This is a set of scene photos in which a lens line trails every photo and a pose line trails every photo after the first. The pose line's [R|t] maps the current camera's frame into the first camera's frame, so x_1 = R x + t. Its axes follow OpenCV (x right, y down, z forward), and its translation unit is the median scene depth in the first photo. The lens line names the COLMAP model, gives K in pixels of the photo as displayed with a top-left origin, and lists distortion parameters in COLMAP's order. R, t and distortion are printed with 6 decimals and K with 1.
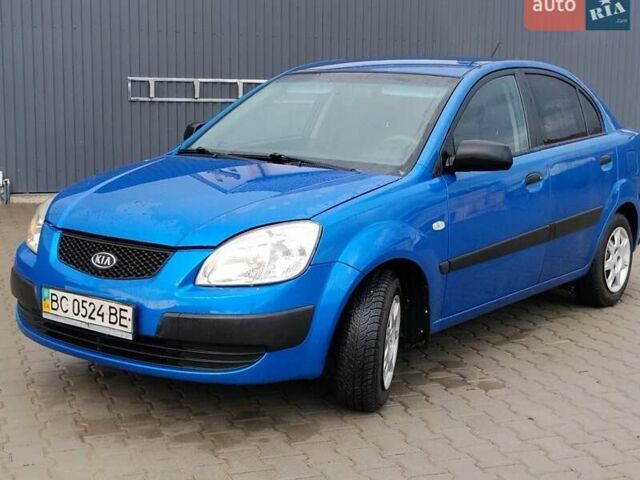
lens RADIAL K [[1004.9, 0, 321.5], [0, 1004.9, 242.7], [0, 0, 1]] dist [0.133042, 0.000000]
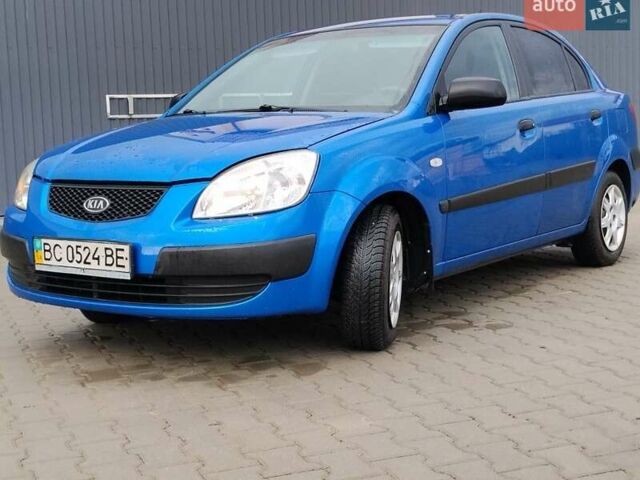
lens RADIAL K [[1004.9, 0, 319.8], [0, 1004.9, 241.8], [0, 0, 1]] dist [0.133042, 0.000000]
pose [[0.998393, -0.053701, 0.018077, -0.020257], [0.054503, 0.997395, -0.047259, 0.108713], [-0.015492, 0.048168, 0.998719, 0.027152]]
